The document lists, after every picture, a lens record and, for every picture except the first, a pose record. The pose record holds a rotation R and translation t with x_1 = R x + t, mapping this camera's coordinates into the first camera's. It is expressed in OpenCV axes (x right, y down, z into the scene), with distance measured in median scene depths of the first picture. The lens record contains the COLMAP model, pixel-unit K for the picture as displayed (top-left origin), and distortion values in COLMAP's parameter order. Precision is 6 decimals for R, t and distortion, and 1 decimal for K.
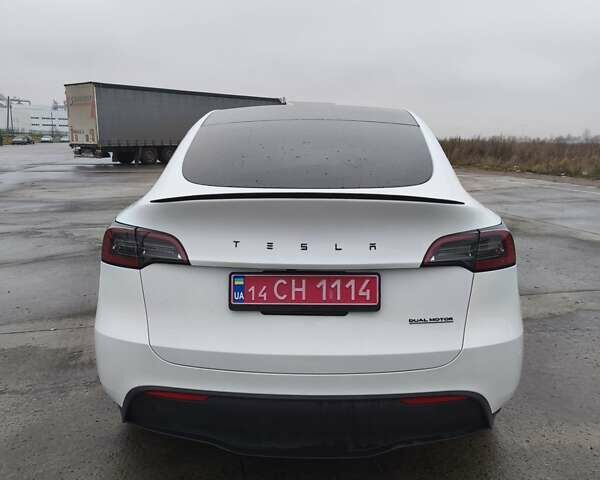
lens RADIAL K [[506.8, 0, 300.8], [0, 506.8, 240.5], [0, 0, 1]] dist [0.001351, -0.002049]
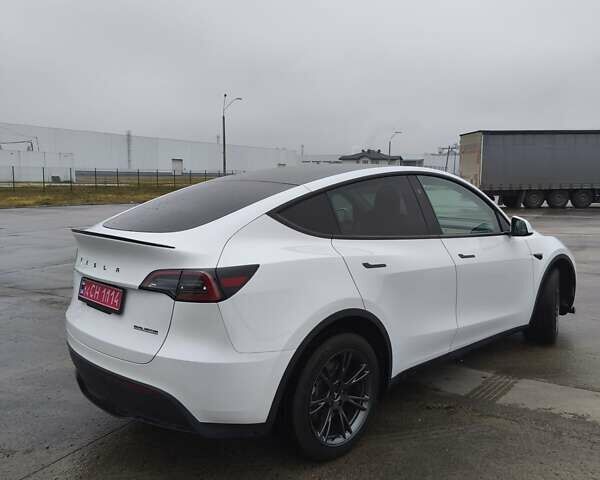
lens RADIAL K [[506.8, 0, 300.2], [0, 506.8, 239.0], [0, 0, 1]] dist [0.001351, -0.002049]
pose [[0.720092, 0.061995, -0.691104, 1.506302], [-0.121616, 0.991859, -0.037744, -0.085983], [0.683138, 0.111229, 0.721769, 0.269781]]
